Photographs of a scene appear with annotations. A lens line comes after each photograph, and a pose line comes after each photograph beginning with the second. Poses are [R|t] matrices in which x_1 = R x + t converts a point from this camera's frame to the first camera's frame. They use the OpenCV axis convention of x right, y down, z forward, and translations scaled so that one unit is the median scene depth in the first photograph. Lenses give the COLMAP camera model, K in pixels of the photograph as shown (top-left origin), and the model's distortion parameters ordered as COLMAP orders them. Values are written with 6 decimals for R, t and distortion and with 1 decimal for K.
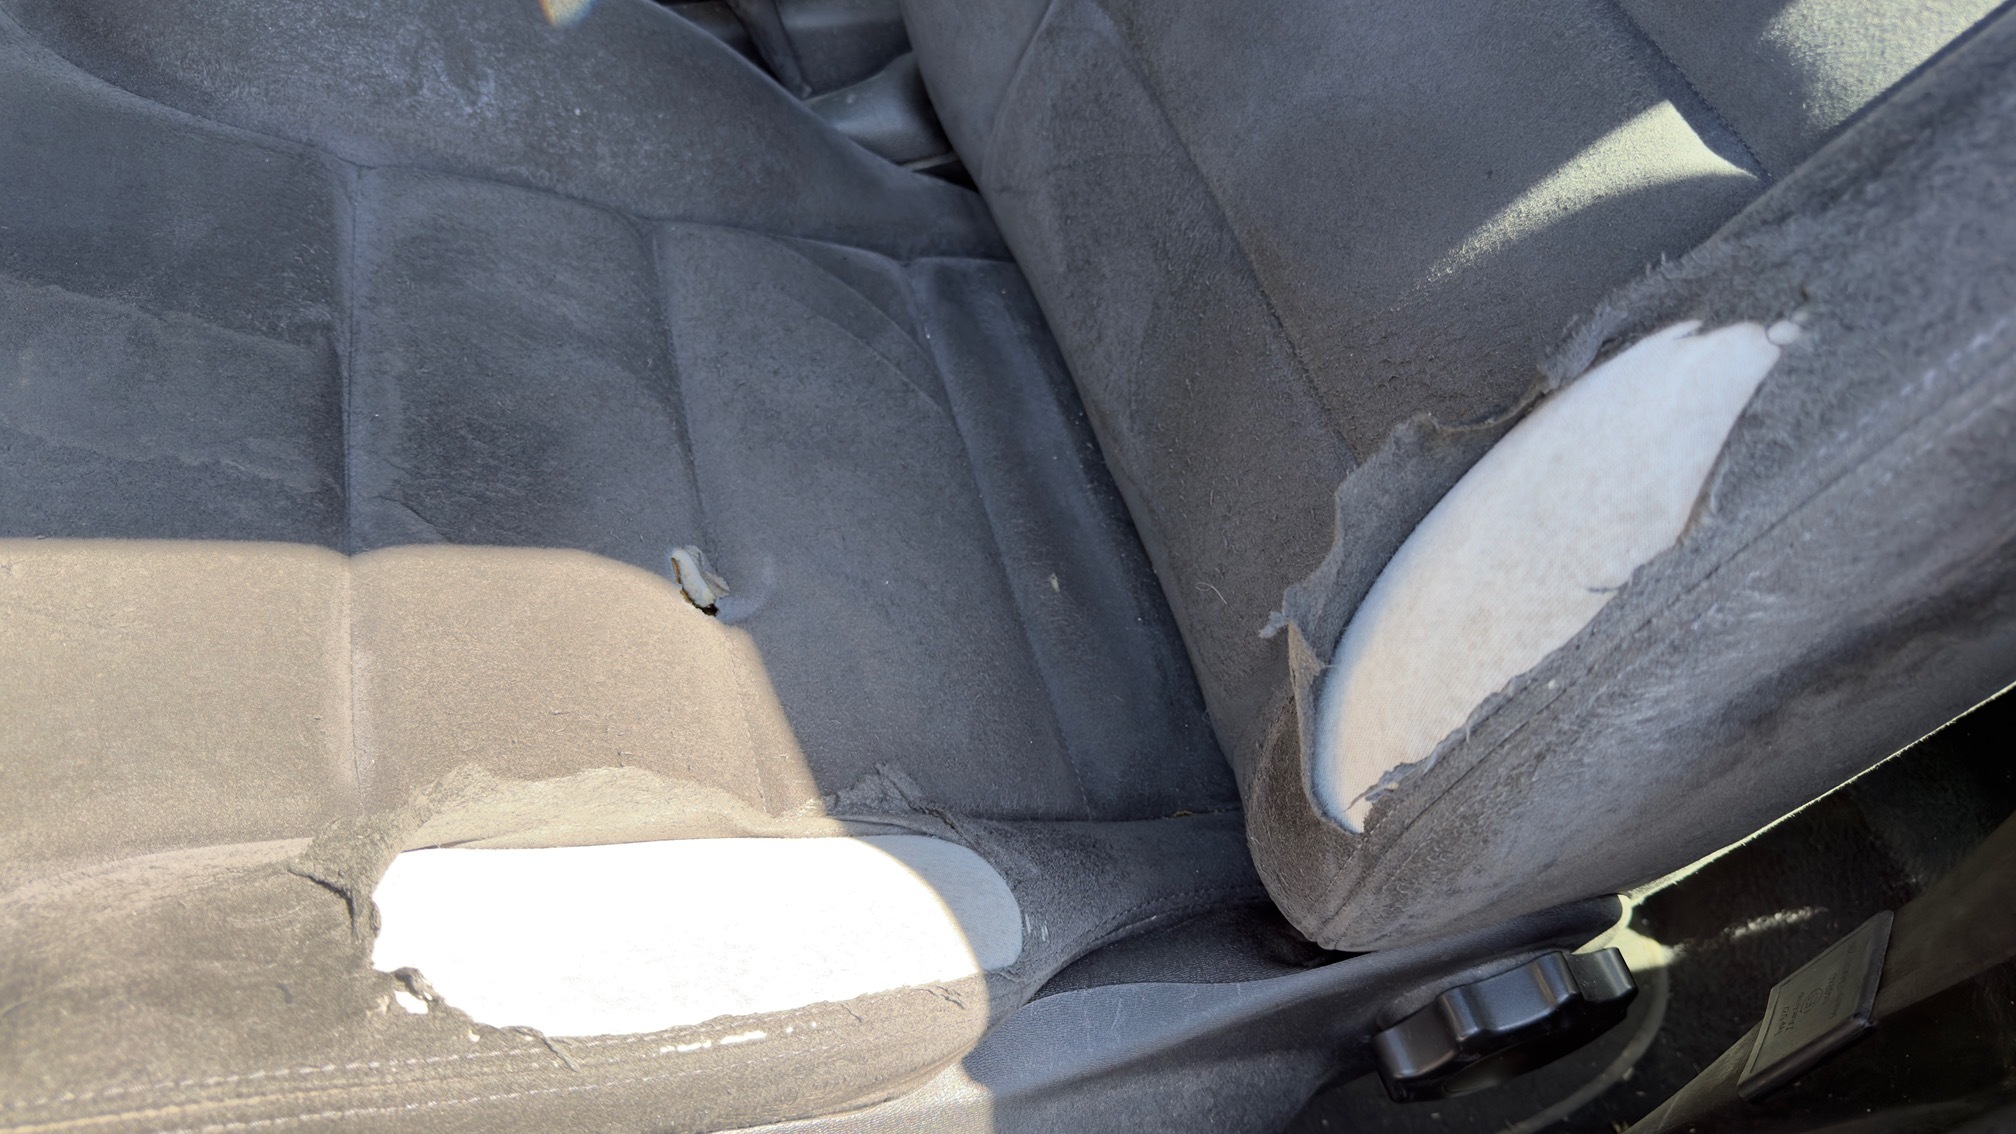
lens RADIAL K [[1510.9, 0, 1008.0], [0, 1510.9, 567.0], [0, 0, 1]] dist [0.081792, -0.146257]
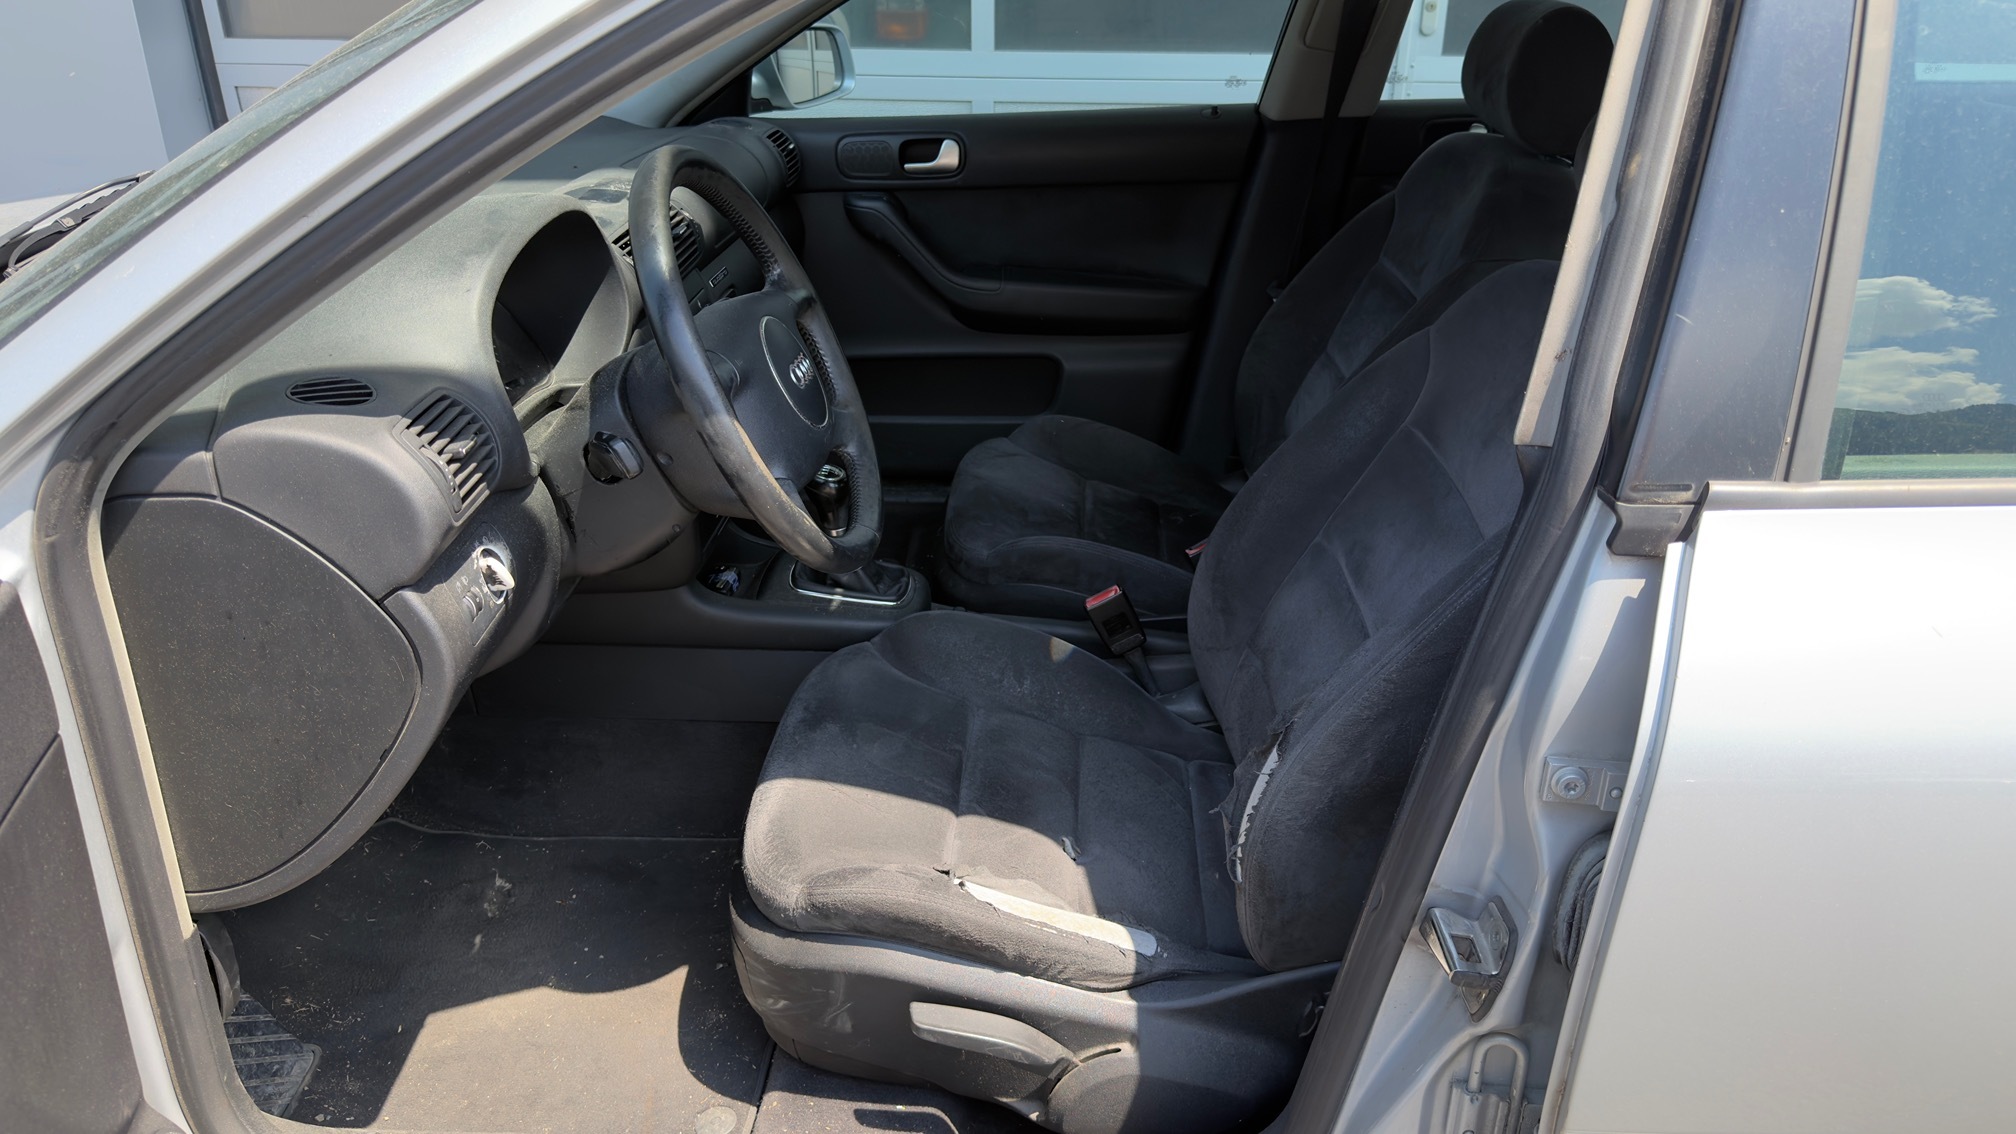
lens RADIAL K [[1416.9, 0, 1008.0], [0, 1416.9, 567.0], [0, 0, 1]] dist [0.004317, 0.004706]
pose [[0.935286, -0.011190, -0.353715, 0.532182], [-0.146589, 0.897472, -0.416000, 0.566613], [0.322104, 0.440929, 0.837753, -1.235147]]
